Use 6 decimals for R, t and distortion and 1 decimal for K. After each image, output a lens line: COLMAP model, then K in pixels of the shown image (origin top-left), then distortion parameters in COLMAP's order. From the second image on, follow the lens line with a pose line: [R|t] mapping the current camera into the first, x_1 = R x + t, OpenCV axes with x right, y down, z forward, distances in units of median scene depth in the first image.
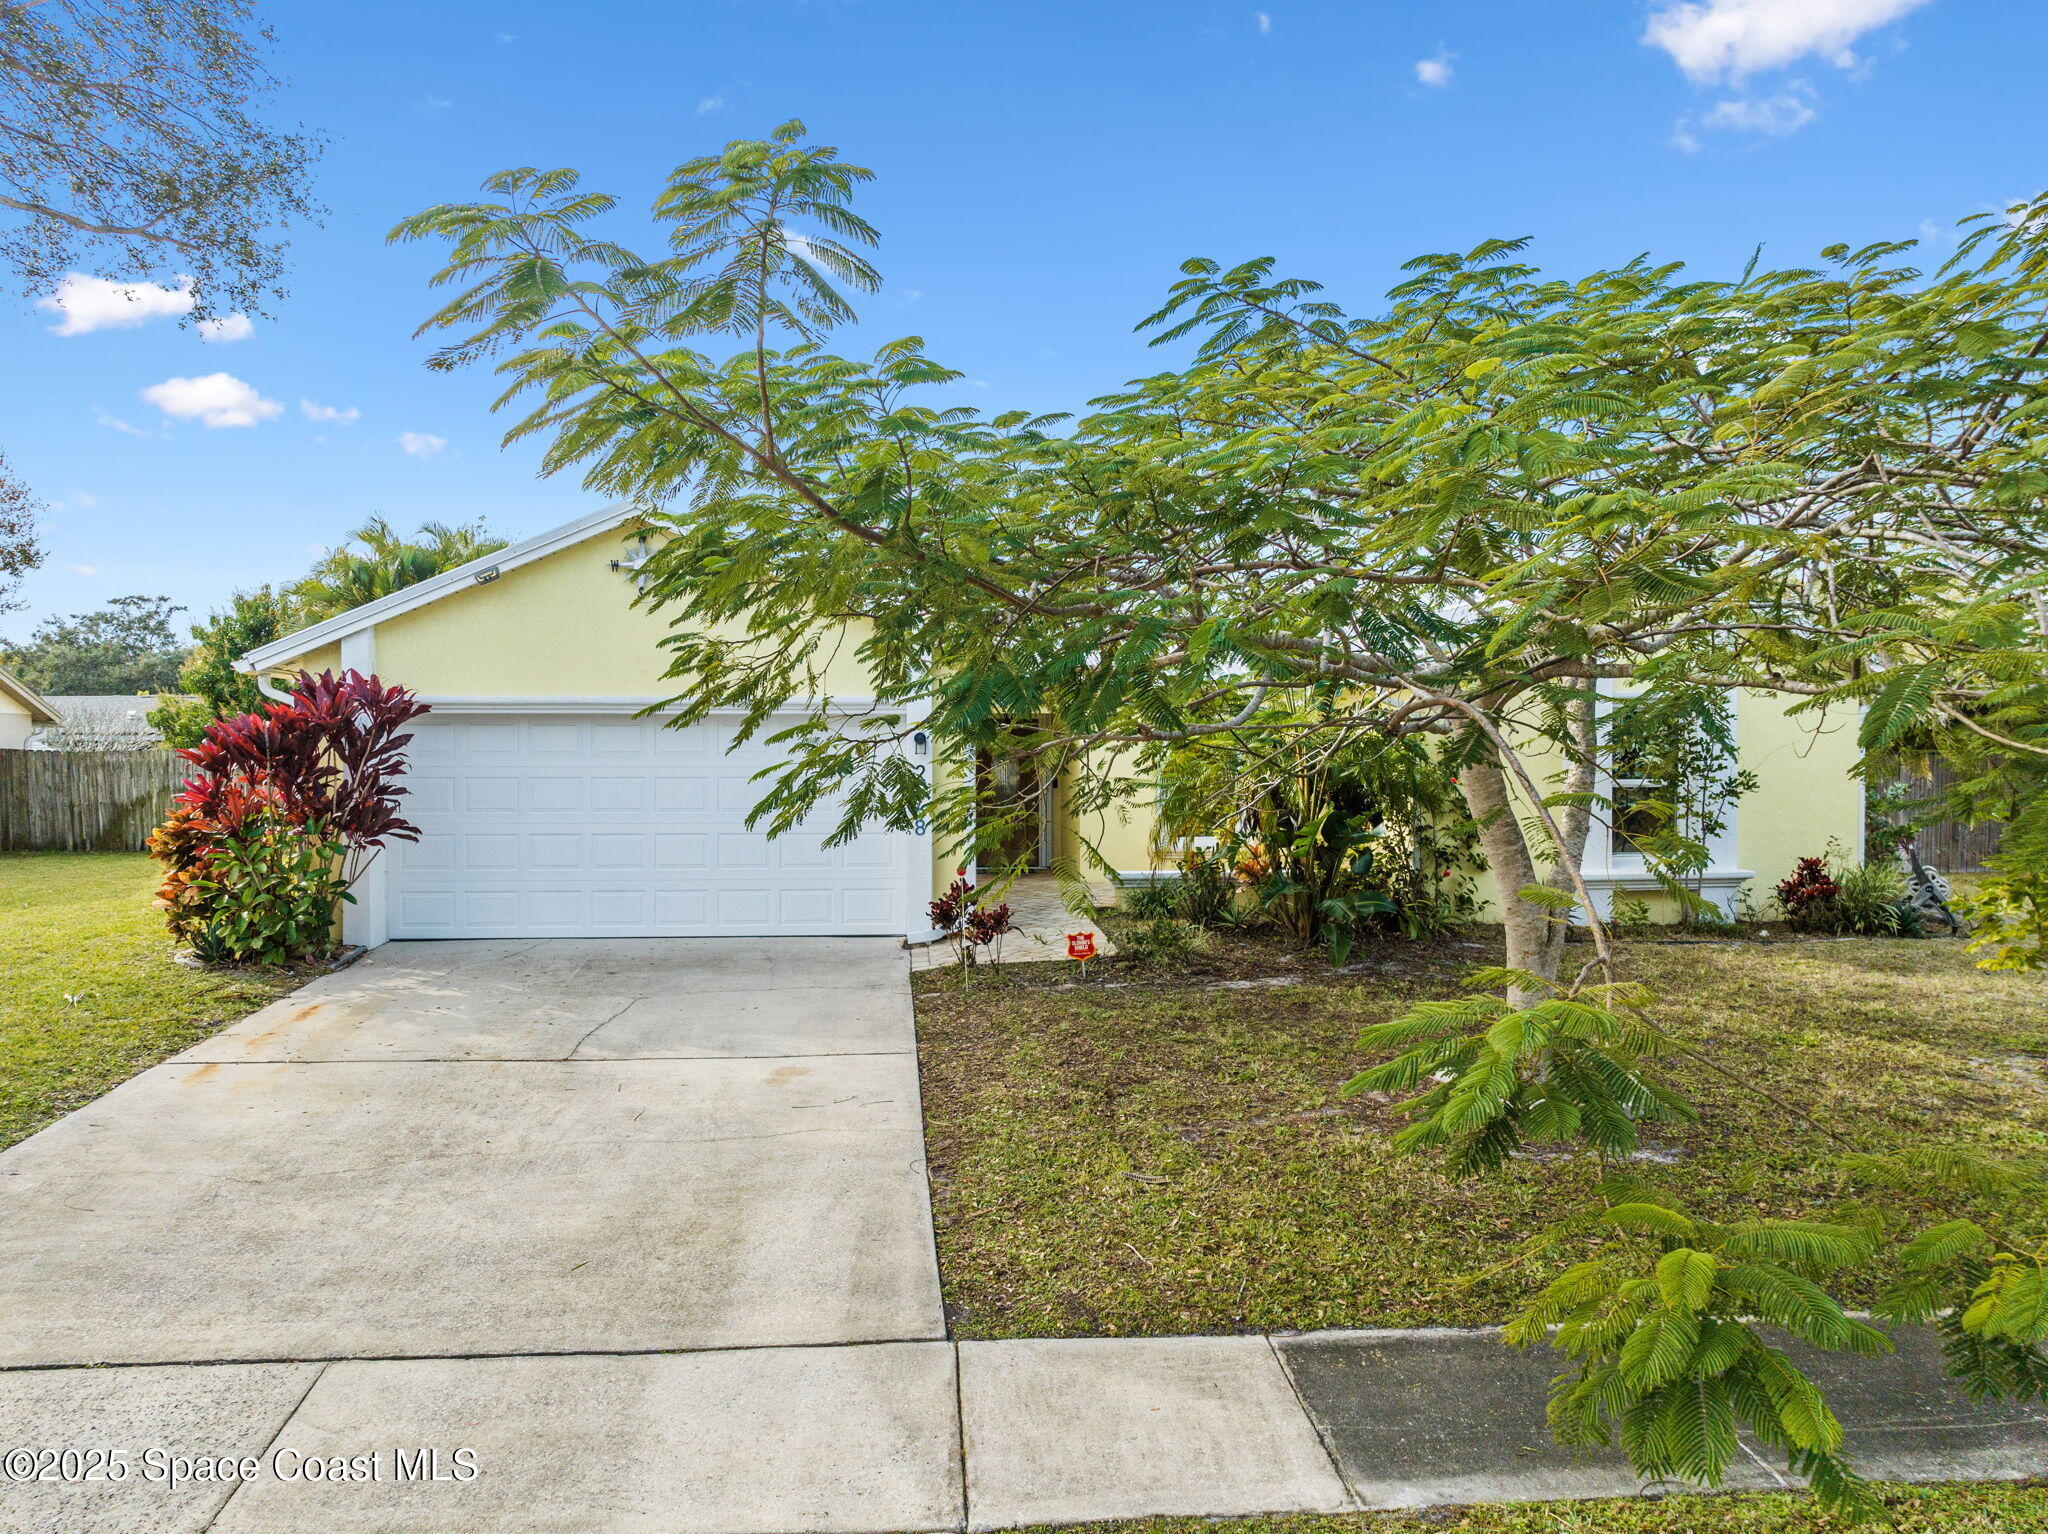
lens RADIAL K [[1451.8, 0, 1021.4], [0, 1451.8, 775.7], [0, 0, 1]] dist [-0.054204, 0.028122]
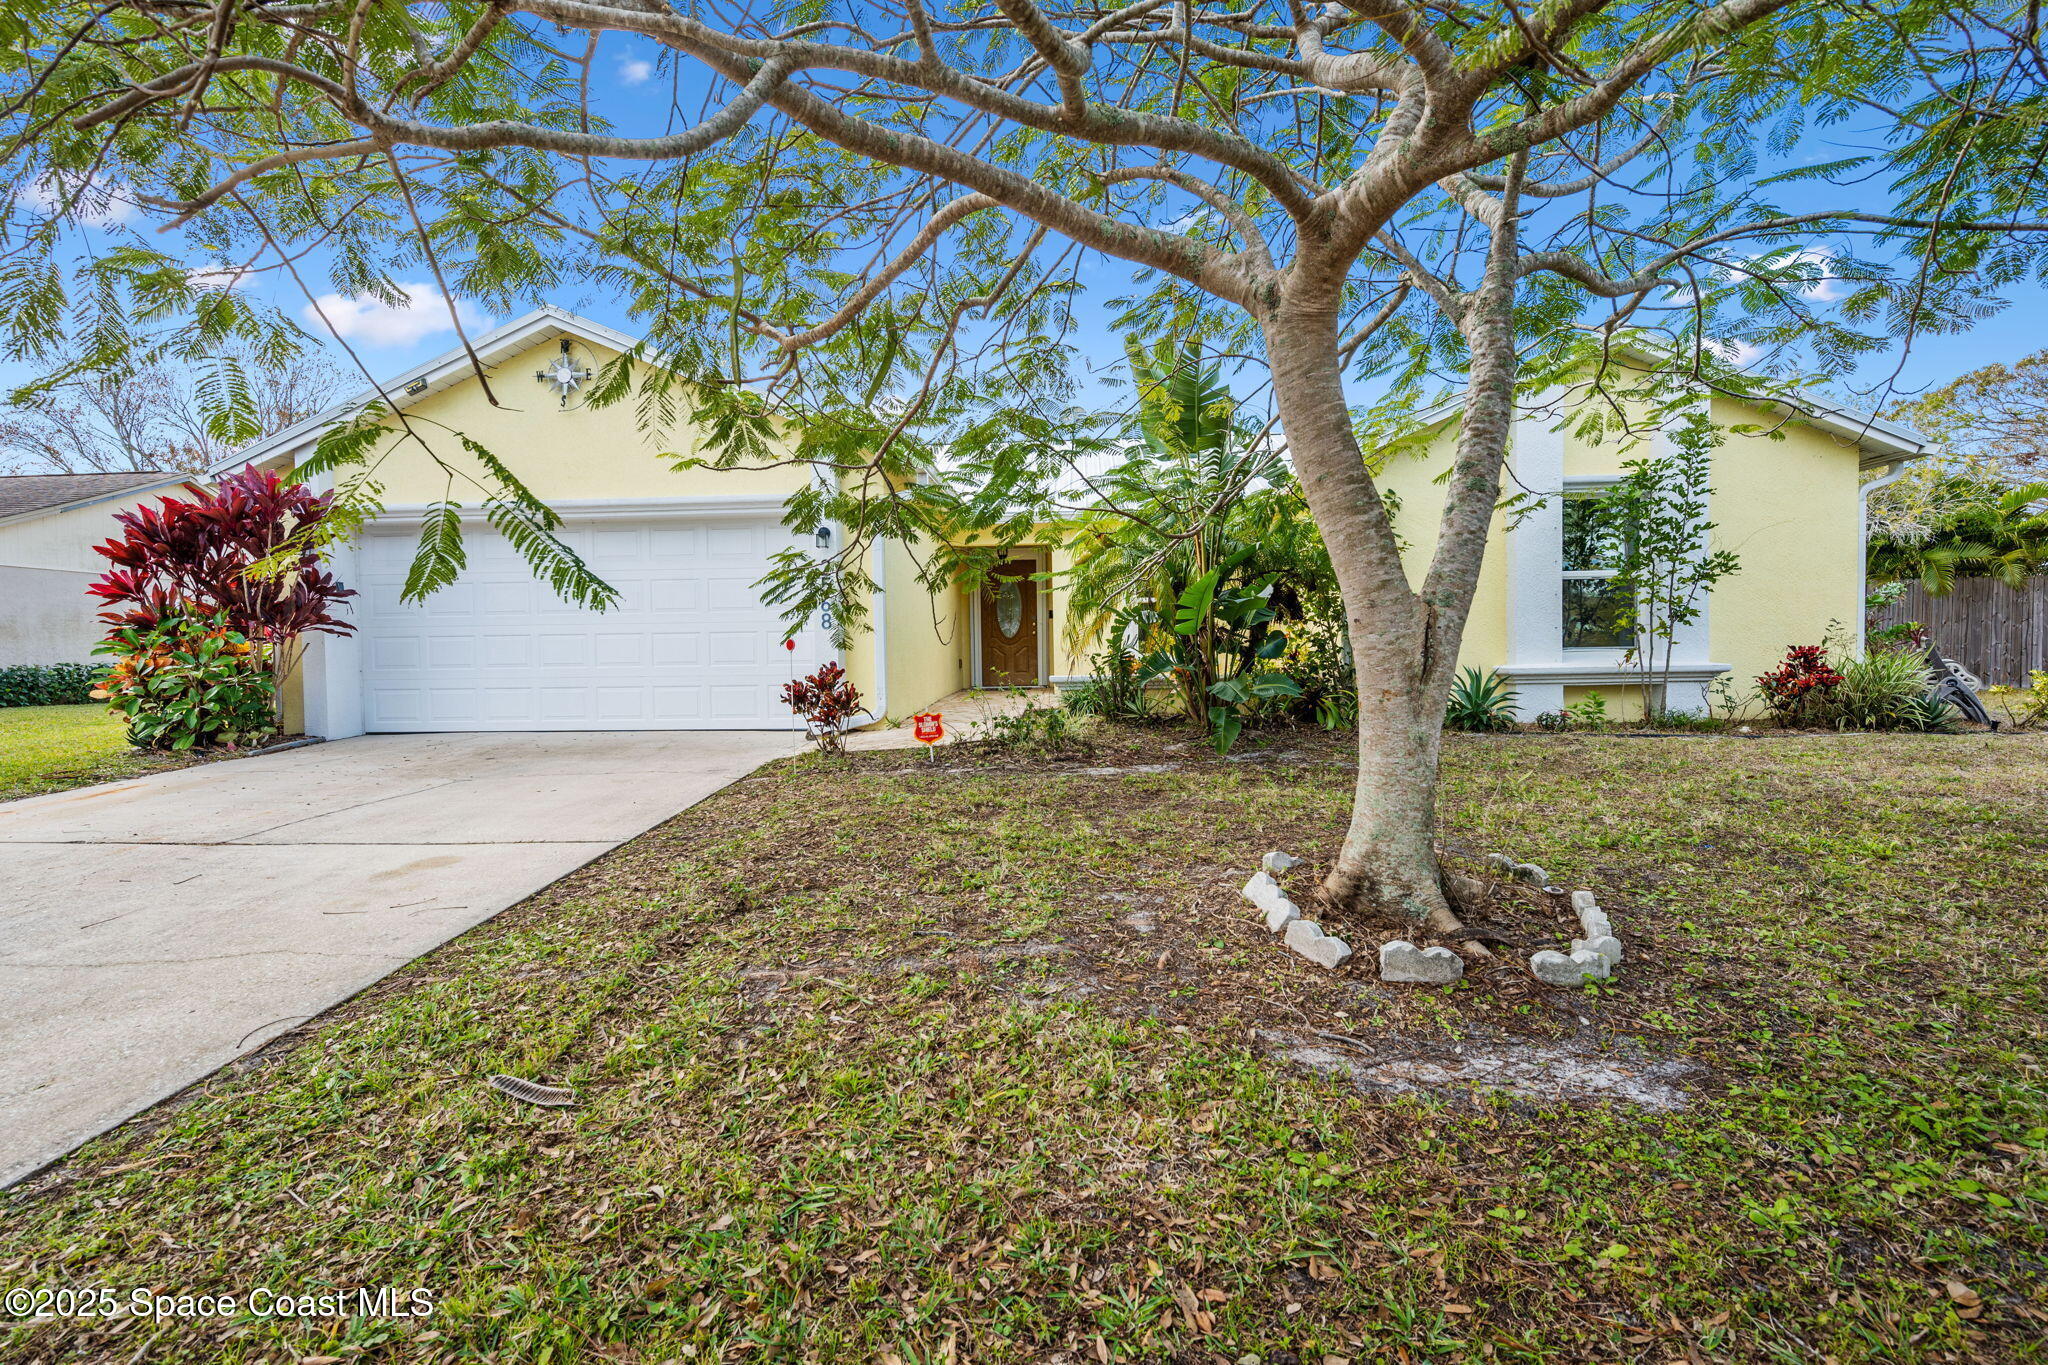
lens RADIAL K [[860.9, 0, 1063.2], [0, 860.9, 703.0], [0, 0, 1]] dist [0.000930, 0.000912]
pose [[0.989067, -0.007150, -0.147295, 0.171742], [0.011224, 0.999577, 0.026847, 0.073905], [0.147041, -0.028207, 0.988728, 0.397877]]
